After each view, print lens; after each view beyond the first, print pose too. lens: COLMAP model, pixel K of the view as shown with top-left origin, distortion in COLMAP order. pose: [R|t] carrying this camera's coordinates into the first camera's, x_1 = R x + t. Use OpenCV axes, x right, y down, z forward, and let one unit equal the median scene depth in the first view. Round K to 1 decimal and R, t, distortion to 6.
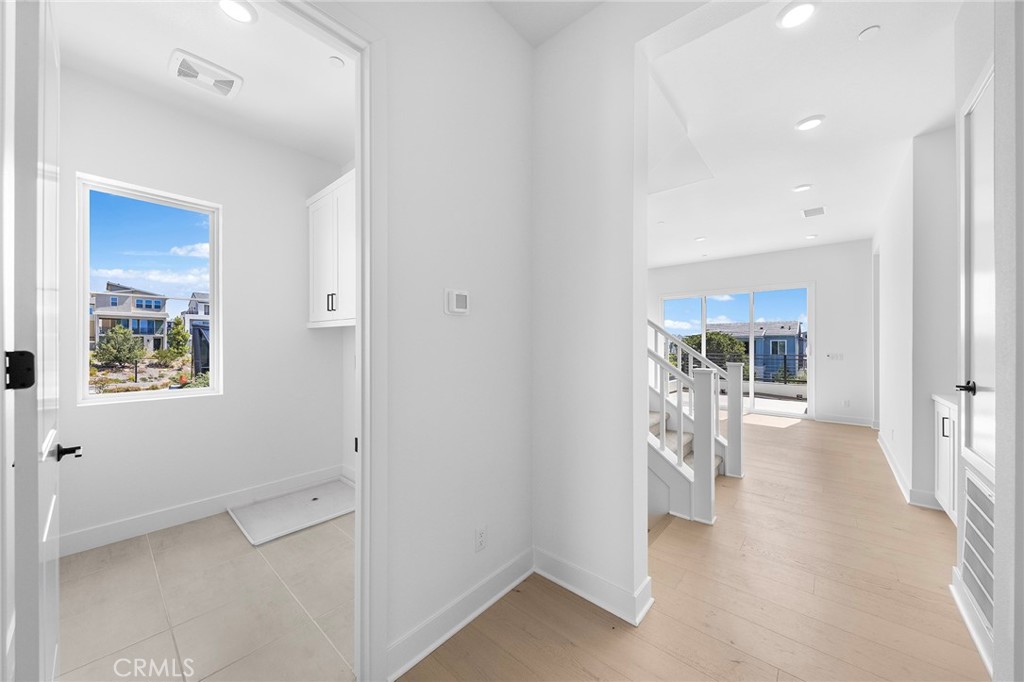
lens RADIAL K [[363.2, 0, 511.4], [0, 363.2, 341.0], [0, 0, 1]] dist [0.008554, -0.001001]
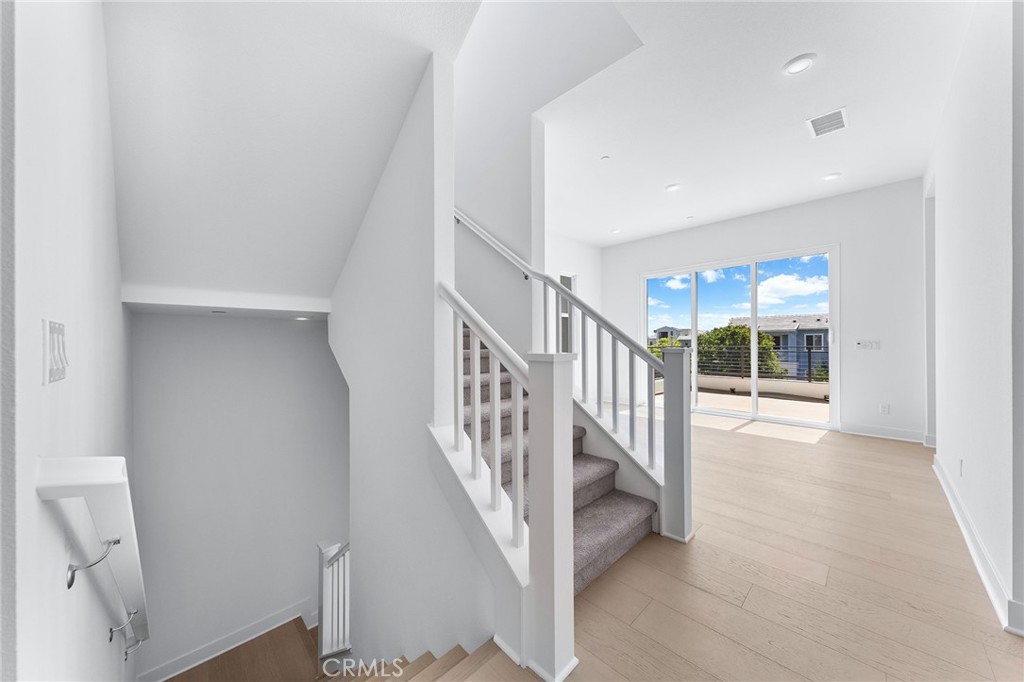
lens RADIAL K [[360.0, 0, 513.1], [0, 360.0, 341.9], [0, 0, 1]] dist [0.011506, -0.000115]
pose [[0.997642, -0.010763, -0.067779, 0.246471], [0.011151, 0.999924, 0.005348, 0.027472], [0.067716, -0.006091, 0.997686, 0.246893]]
